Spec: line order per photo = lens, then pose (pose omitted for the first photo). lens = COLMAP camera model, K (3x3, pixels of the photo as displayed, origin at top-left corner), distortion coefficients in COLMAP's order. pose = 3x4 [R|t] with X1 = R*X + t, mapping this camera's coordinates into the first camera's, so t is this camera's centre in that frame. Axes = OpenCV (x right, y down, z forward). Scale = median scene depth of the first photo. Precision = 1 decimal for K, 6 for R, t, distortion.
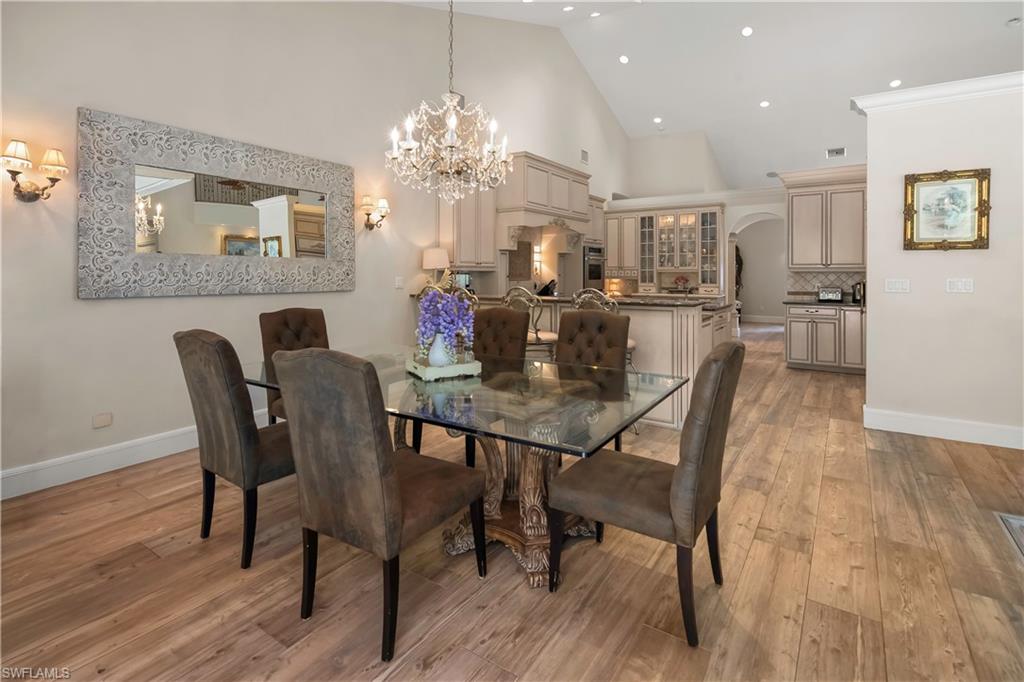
lens RADIAL K [[494.7, 0, 511.4], [0, 494.7, 338.6], [0, 0, 1]] dist [0.016963, -0.000132]
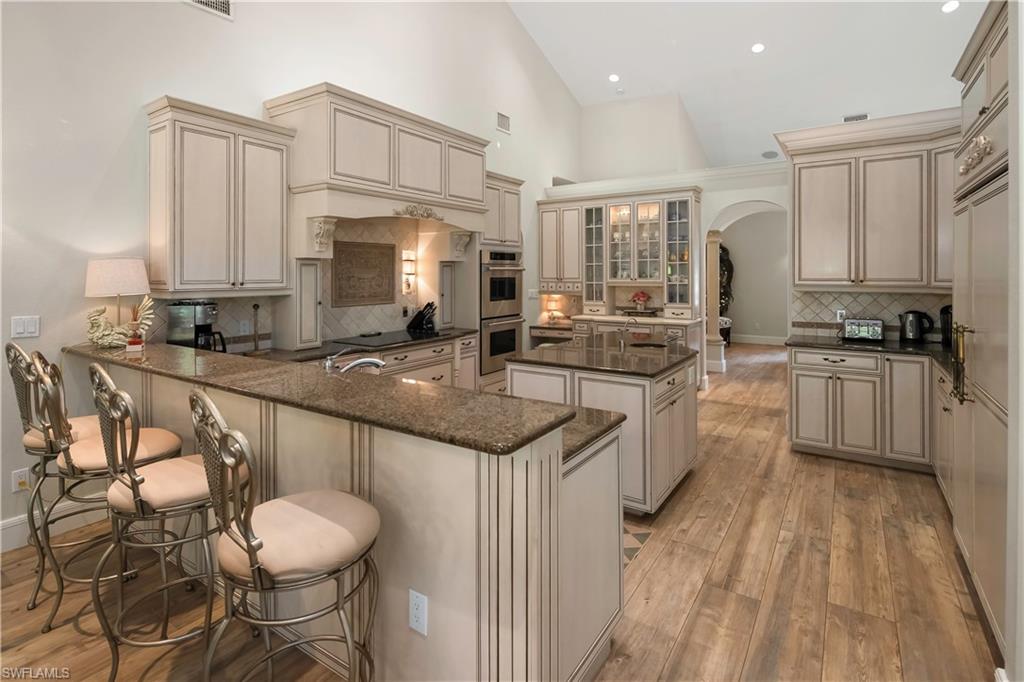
lens RADIAL K [[494.7, 0, 512.3], [0, 494.7, 342.5], [0, 0, 1]] dist [0.016963, -0.000132]
pose [[0.999991, -0.004312, -0.000501, 0.165820], [0.004314, 0.999977, 0.005254, -0.060286], [0.000478, -0.005256, 0.999986, 0.304696]]
